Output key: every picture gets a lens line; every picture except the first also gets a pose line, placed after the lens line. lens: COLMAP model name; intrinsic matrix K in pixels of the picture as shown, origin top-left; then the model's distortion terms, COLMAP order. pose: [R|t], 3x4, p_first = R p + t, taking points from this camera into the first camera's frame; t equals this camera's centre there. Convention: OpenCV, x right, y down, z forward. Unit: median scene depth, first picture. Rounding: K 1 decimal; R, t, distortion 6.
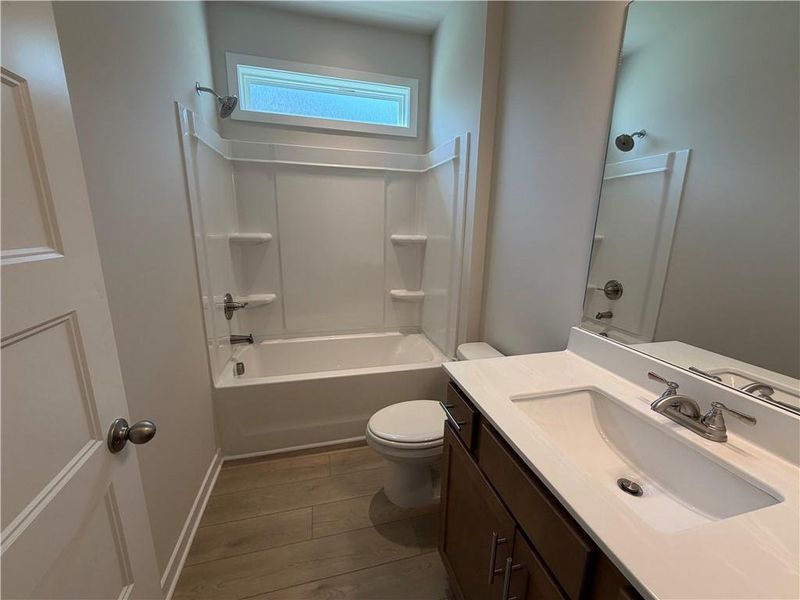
lens RADIAL K [[317.8, 0, 397.6], [0, 317.8, 299.8], [0, 0, 1]] dist [-0.001549, -0.000043]
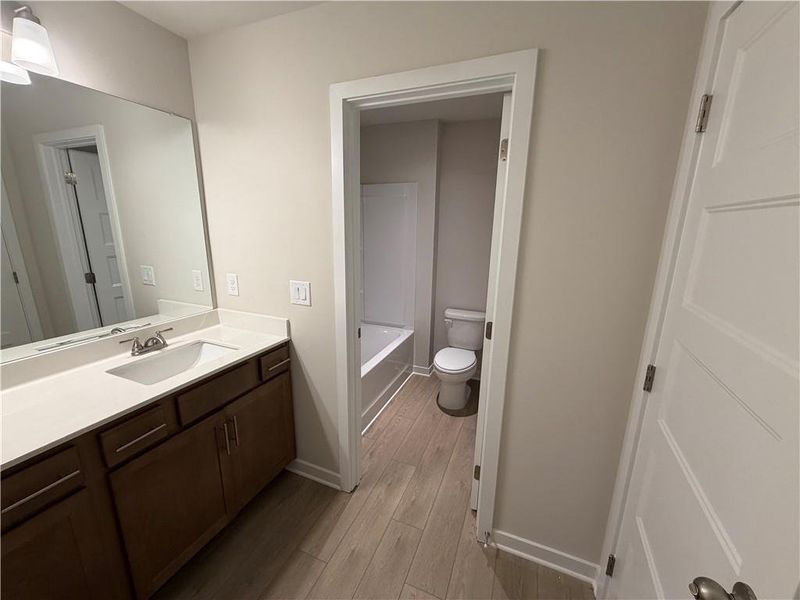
lens RADIAL K [[317.8, 0, 397.6], [0, 317.8, 299.8], [0, 0, 1]] dist [-0.001549, -0.000043]
pose [[-0.802339, -0.164558, 0.573736, -0.797387], [0.099599, 0.910853, 0.400533, -0.303449], [-0.588500, 0.378506, -0.714423, 0.792876]]
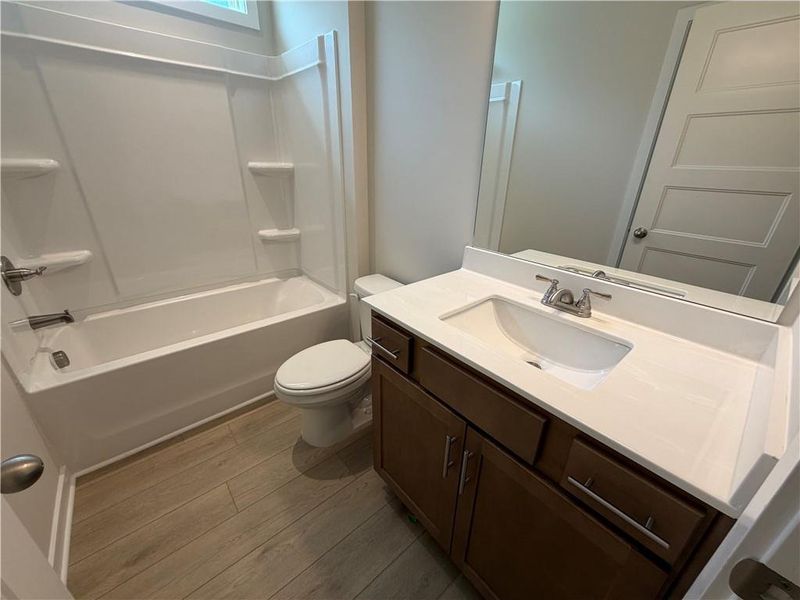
lens RADIAL K [[318.8, 0, 396.6], [0, 318.8, 299.1], [0, 0, 1]] dist [0.001258, 0.000199]
pose [[0.900010, -0.174537, 0.399399, -0.120453], [0.095562, 0.973046, 0.209880, 0.008063], [-0.425265, -0.150726, 0.892430, 0.082763]]
